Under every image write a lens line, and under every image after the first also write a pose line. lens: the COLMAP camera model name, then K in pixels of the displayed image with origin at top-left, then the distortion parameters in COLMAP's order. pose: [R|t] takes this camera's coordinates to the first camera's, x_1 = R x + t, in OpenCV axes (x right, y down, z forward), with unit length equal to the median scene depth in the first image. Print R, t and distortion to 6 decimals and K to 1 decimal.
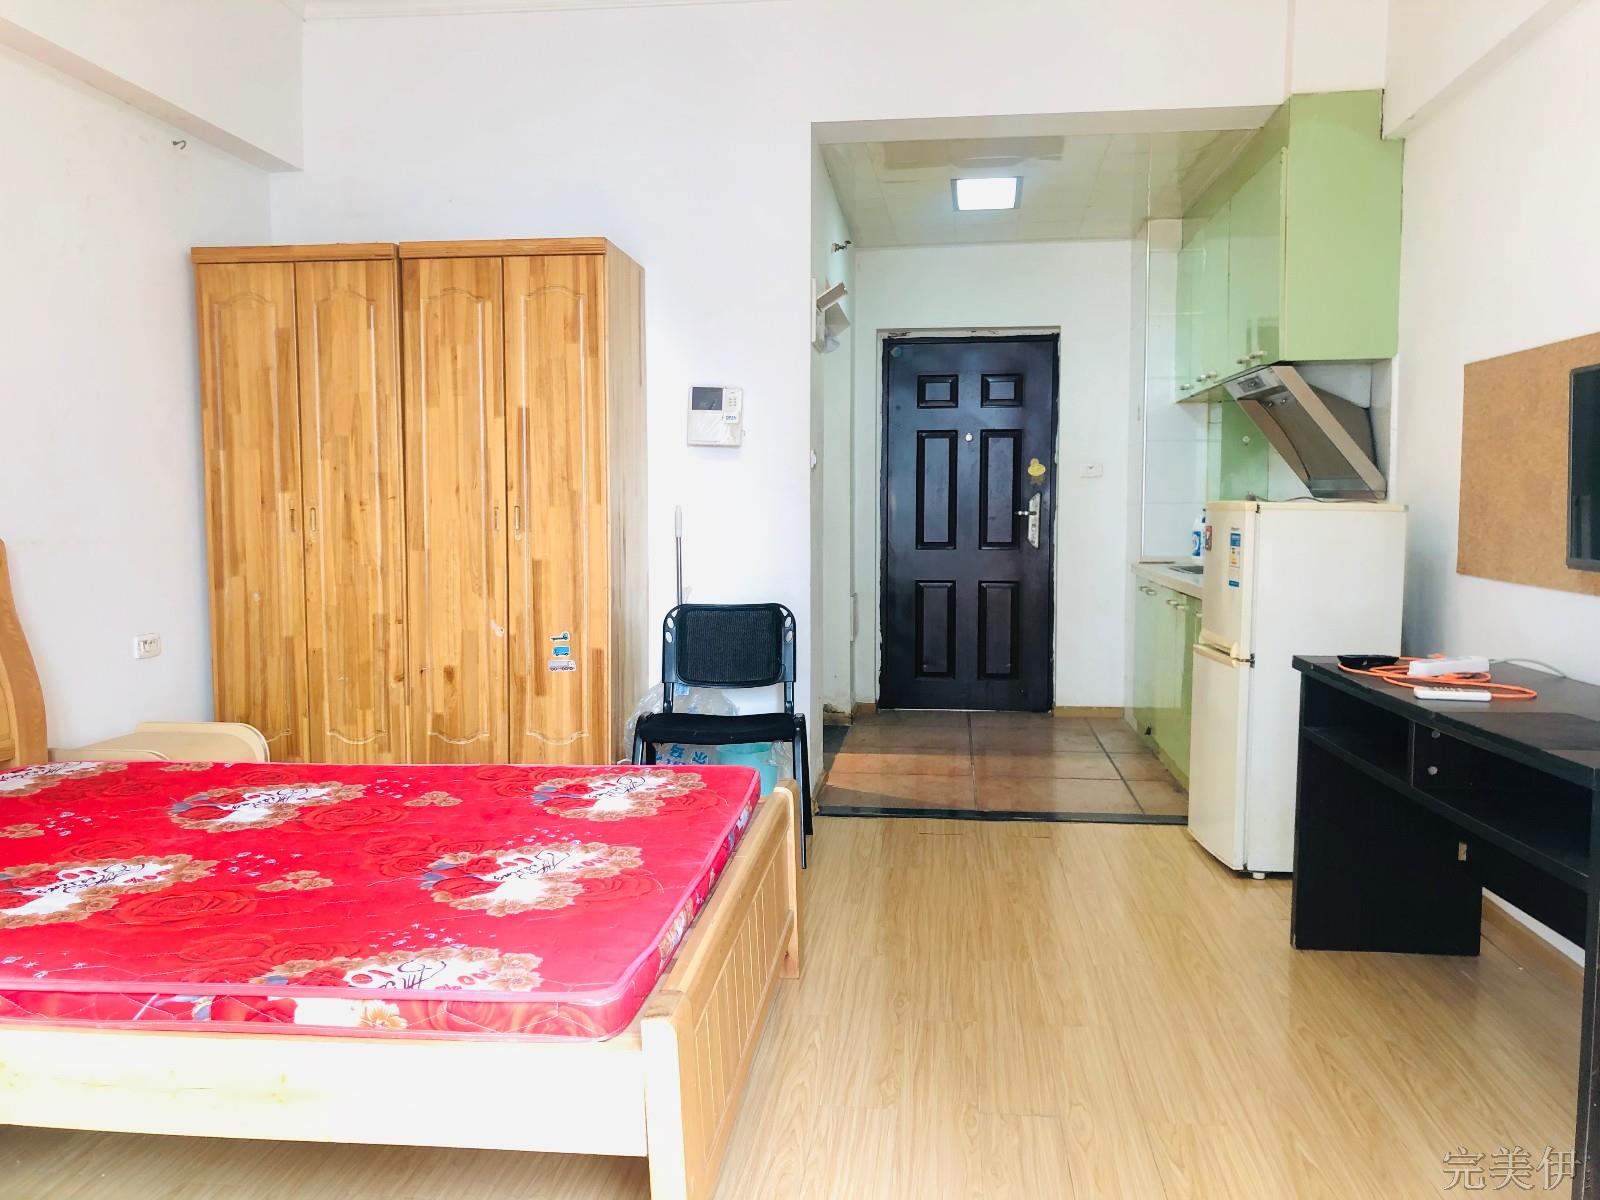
lens RADIAL K [[1319.4, 0, 801.2], [0, 1319.4, 583.2], [0, 0, 1]] dist [0.067226, -0.047903]
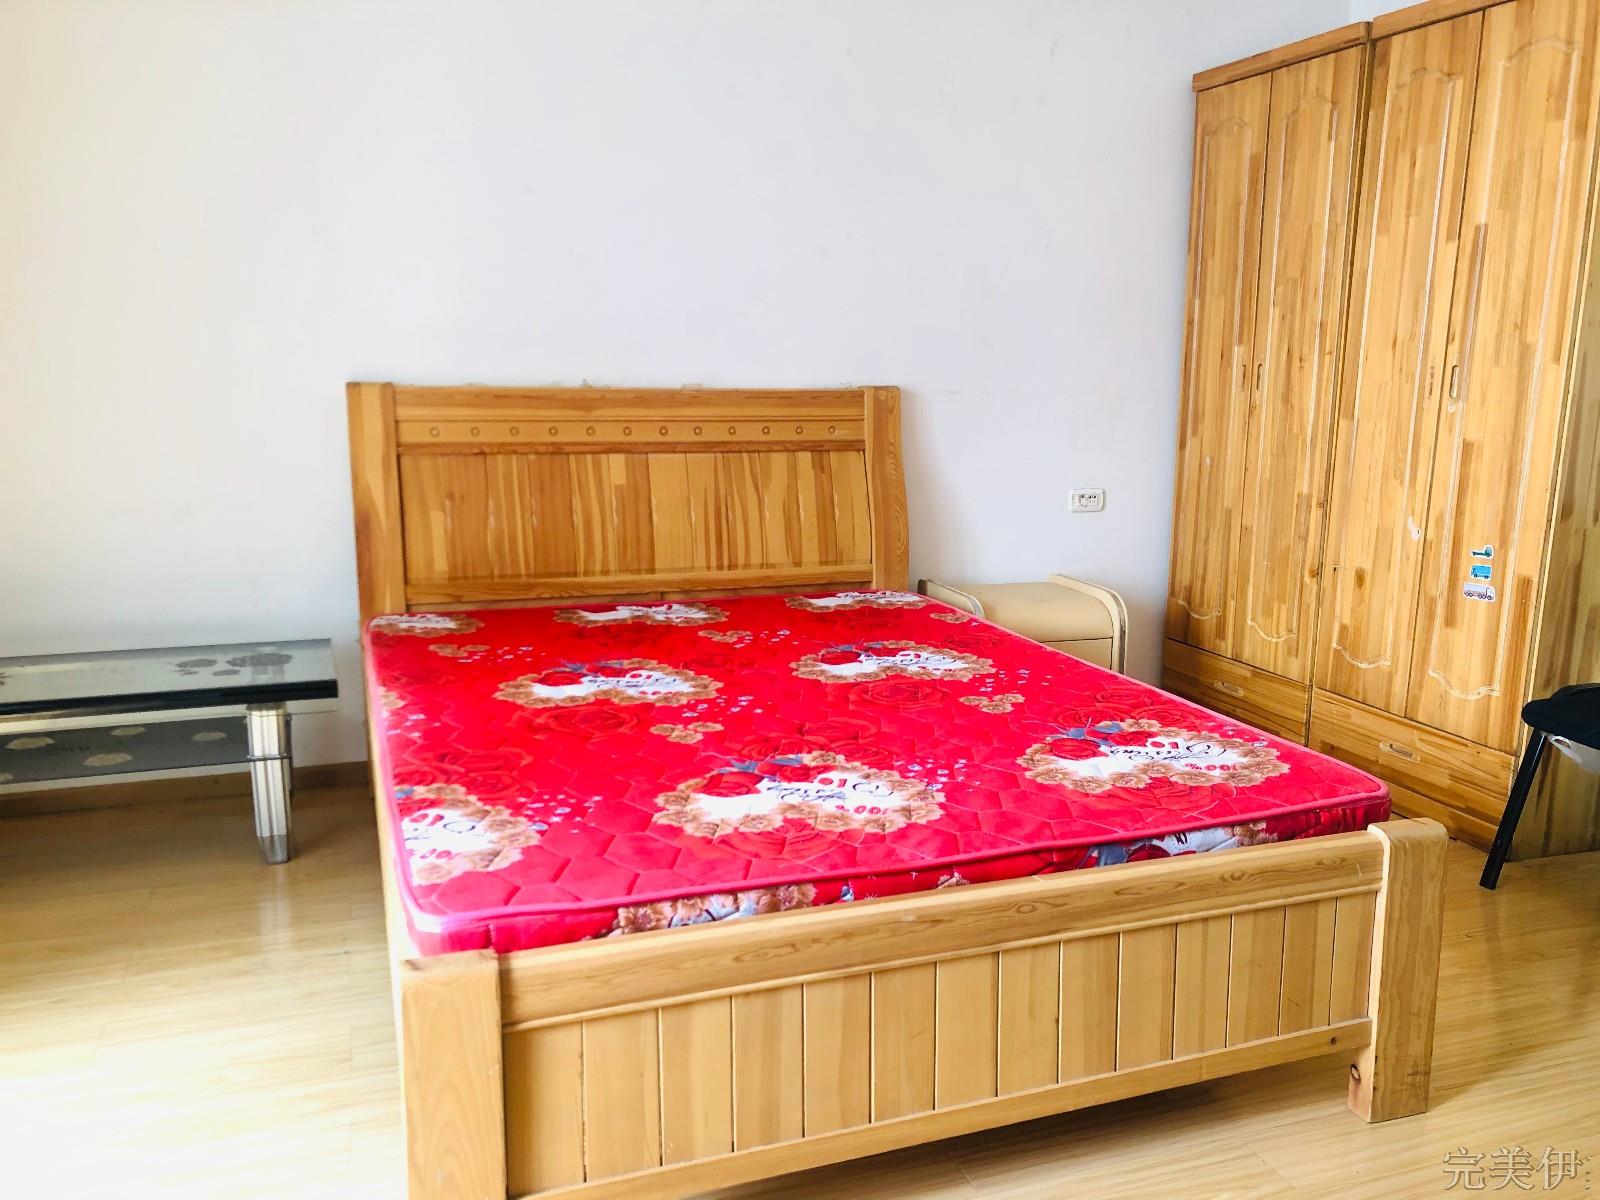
lens RADIAL K [[1319.4, 0, 801.2], [0, 1319.4, 583.2], [0, 0, 1]] dist [0.067226, -0.047903]
pose [[0.455287, 0.166226, -0.874690, 0.285471], [-0.073214, 0.986080, 0.149286, -0.023592], [0.887329, -0.003928, 0.461119, 0.338367]]
